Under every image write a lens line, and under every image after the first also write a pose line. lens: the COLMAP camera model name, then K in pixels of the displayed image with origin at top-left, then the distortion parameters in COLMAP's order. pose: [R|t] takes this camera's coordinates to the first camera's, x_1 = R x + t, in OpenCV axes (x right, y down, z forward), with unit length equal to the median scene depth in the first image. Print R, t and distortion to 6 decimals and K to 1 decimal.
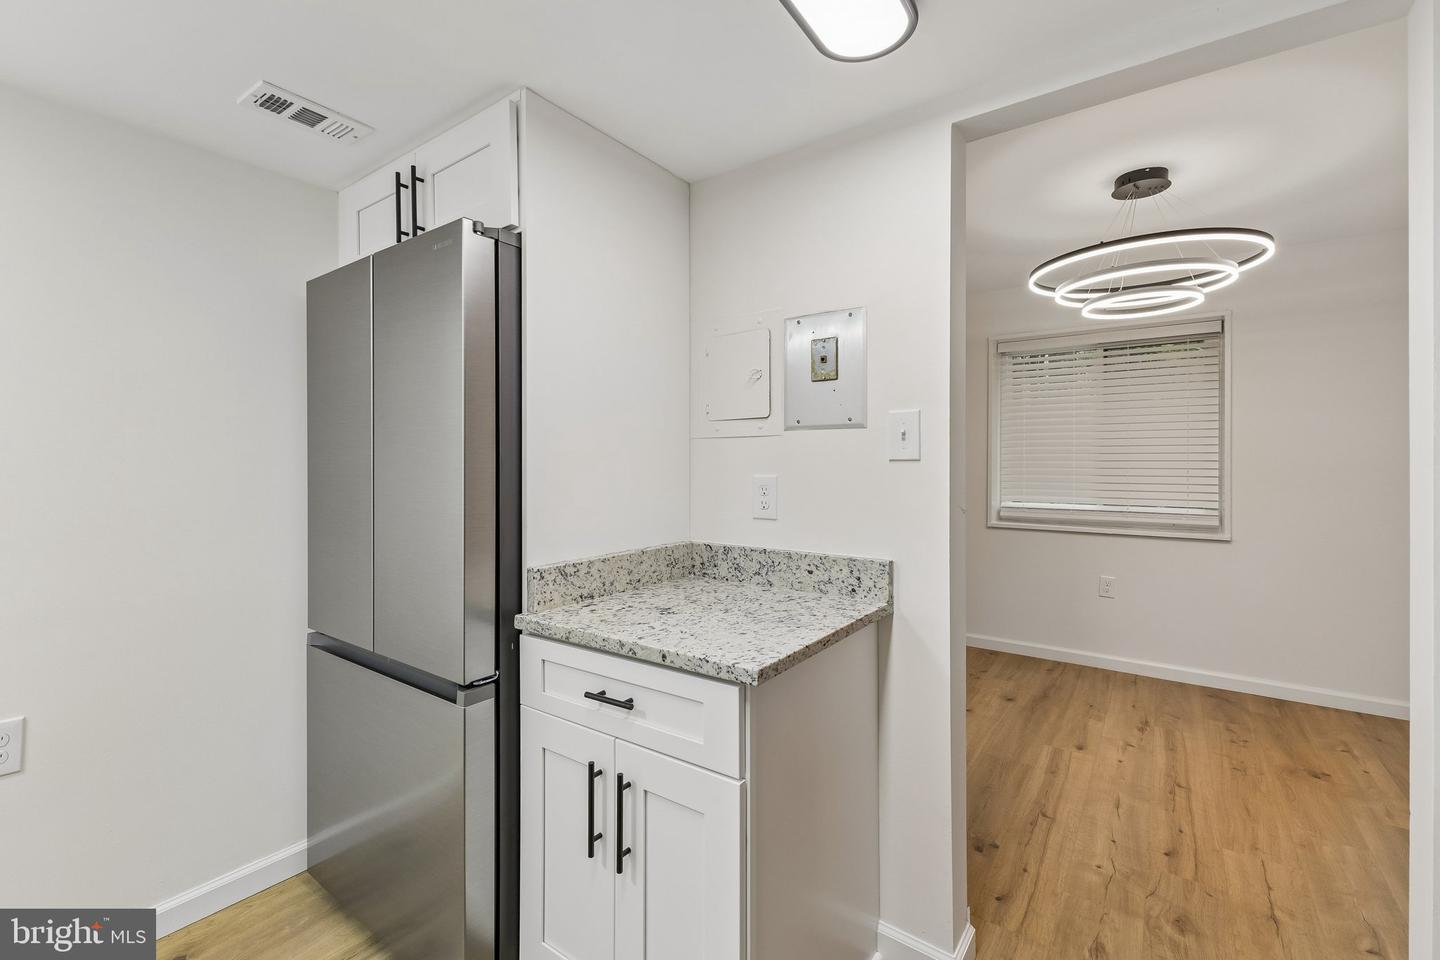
lens RADIAL K [[624.0, 0, 705.2], [0, 624.0, 466.1], [0, 0, 1]] dist [0.014043, -0.003467]
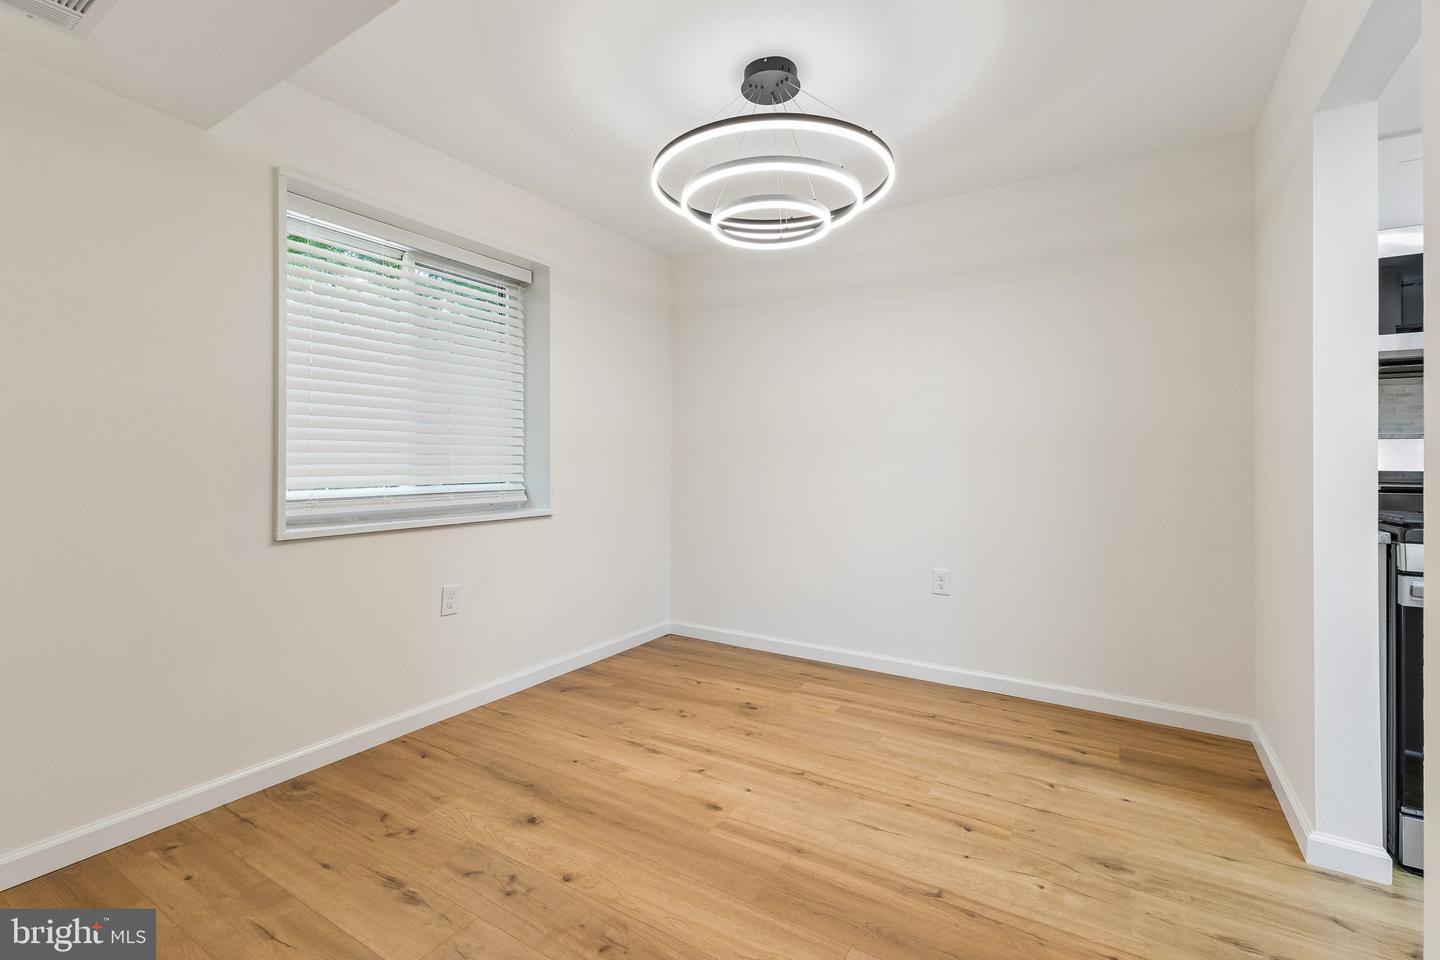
lens RADIAL K [[624.0, 0, 719.4], [0, 624.0, 460.1], [0, 0, 1]] dist [0.014043, -0.003467]
pose [[-0.078160, 0.003798, 0.996934, -0.118599], [-0.000836, 0.999992, -0.003875, 0.049998], [-0.996940, -0.001136, -0.078156, 1.010178]]
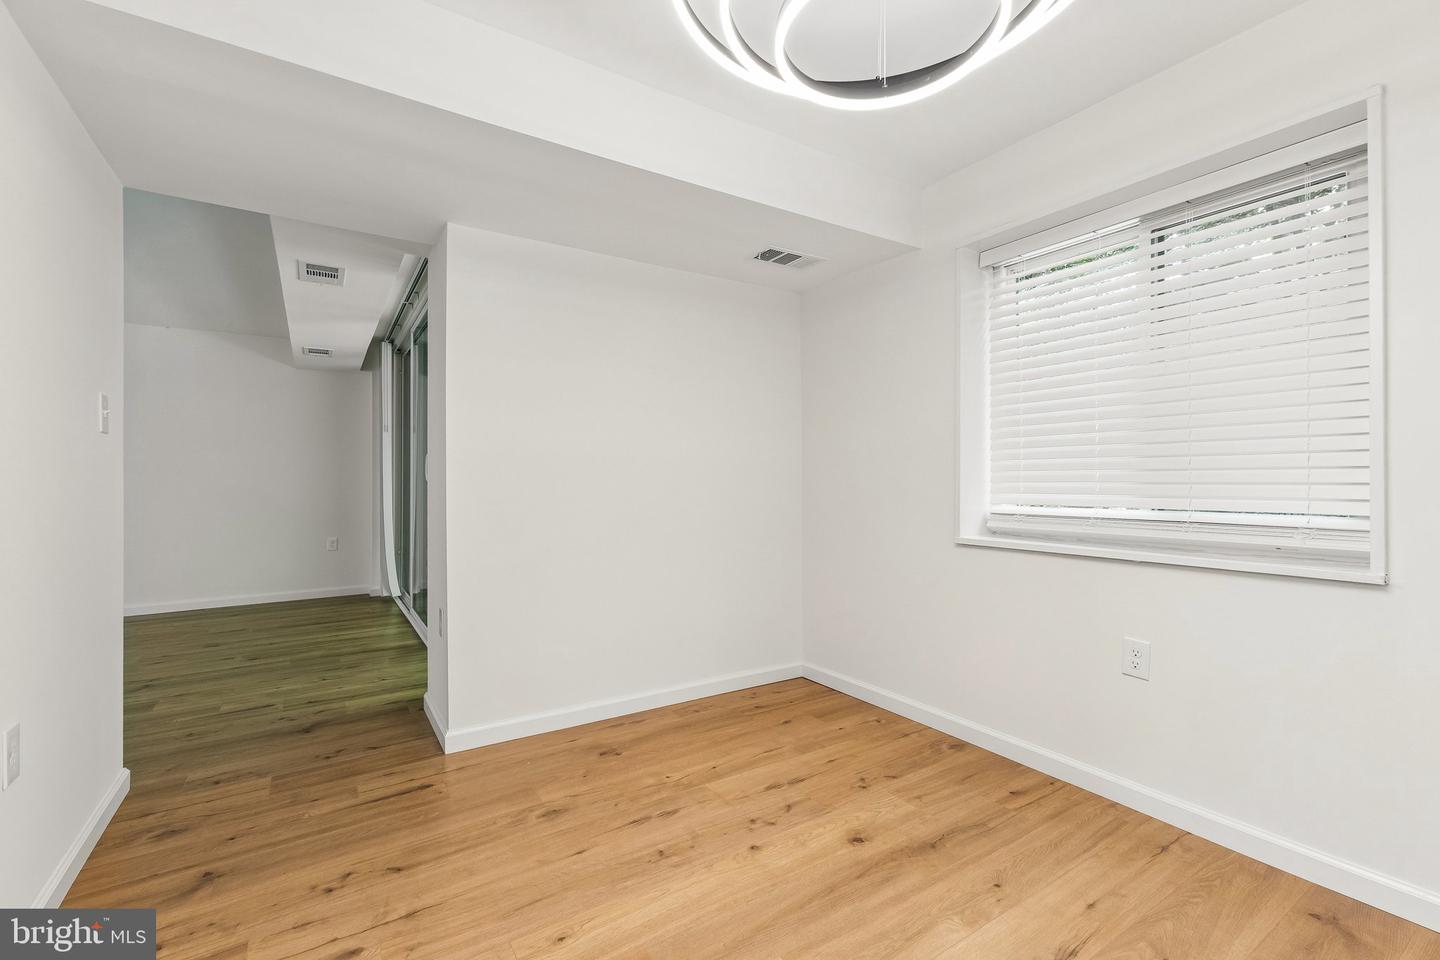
lens RADIAL K [[624.0, 0, 712.0], [0, 624.0, 477.5], [0, 0, 1]] dist [0.014043, -0.003467]
pose [[0.937159, -0.002209, -0.348894, 0.650504], [0.001399, 0.999996, -0.002573, 0.048531], [0.348899, 0.001924, 0.937159, 0.480473]]
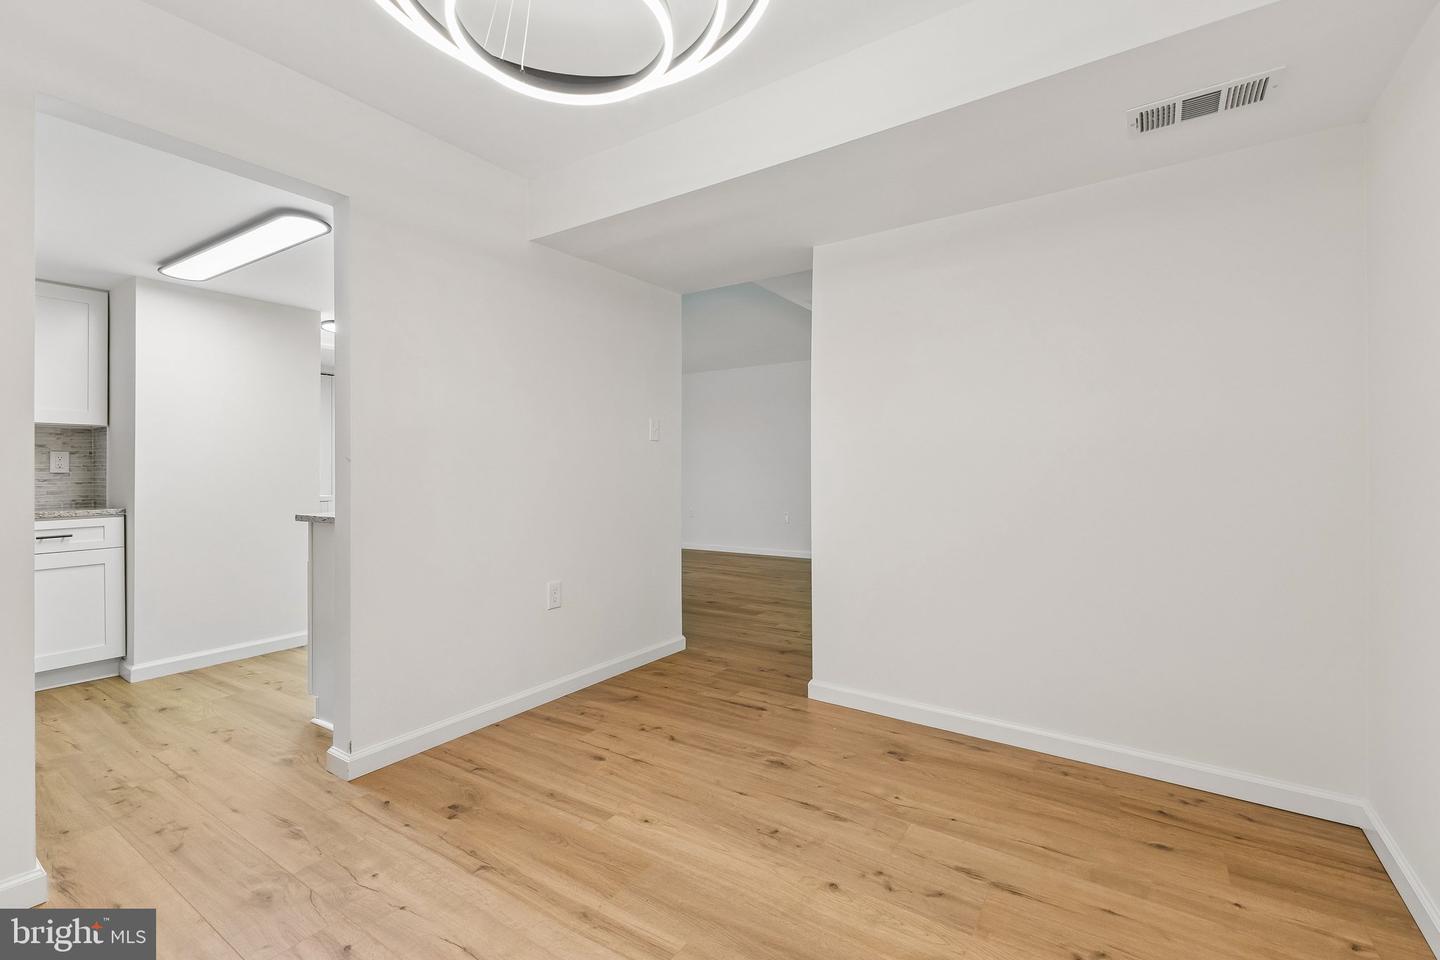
lens RADIAL K [[624.0, 0, 724.7], [0, 624.0, 474.7], [0, 0, 1]] dist [0.014043, -0.003467]
pose [[0.048897, 0.006560, -0.998782, 1.026974], [0.001925, 0.999976, 0.006662, 0.051587], [0.998802, -0.002249, 0.048883, 0.977742]]
